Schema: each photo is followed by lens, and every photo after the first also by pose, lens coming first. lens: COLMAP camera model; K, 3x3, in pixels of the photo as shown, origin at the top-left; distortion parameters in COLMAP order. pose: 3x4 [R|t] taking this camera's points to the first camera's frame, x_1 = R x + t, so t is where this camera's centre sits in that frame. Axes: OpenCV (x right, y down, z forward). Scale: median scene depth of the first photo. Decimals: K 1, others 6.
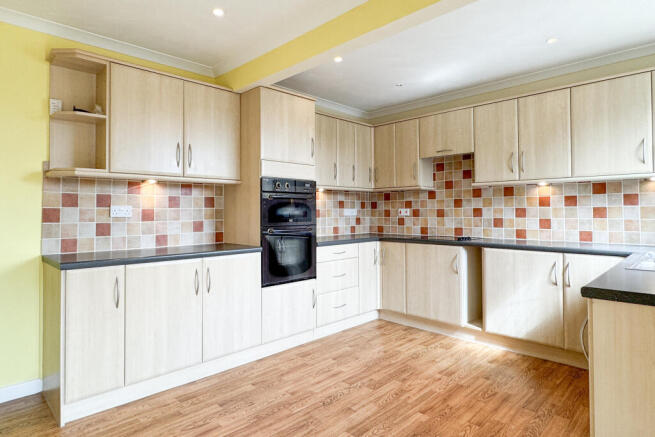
lens RADIAL K [[374.5, 0, 327.9], [0, 374.5, 212.7], [0, 0, 1]] dist [-0.004701, -0.000154]
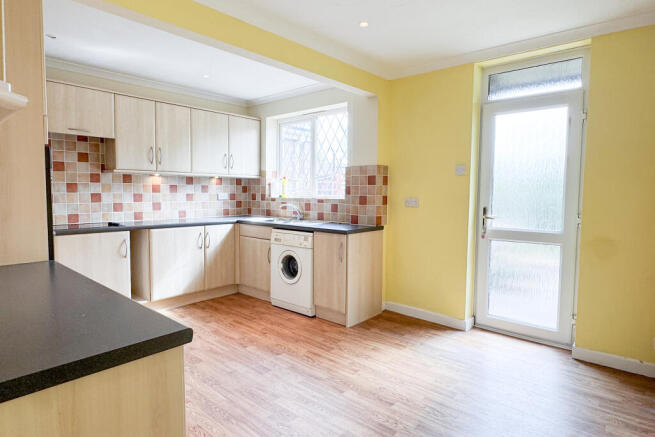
lens RADIAL K [[374.5, 0, 327.5], [0, 374.5, 218.6], [0, 0, 1]] dist [-0.004701, -0.000154]
pose [[-0.069285, -0.072365, 0.994969, -0.738811], [-0.010590, 0.997363, 0.071801, -0.026499], [-0.997541, -0.005562, -0.069868, 0.533341]]
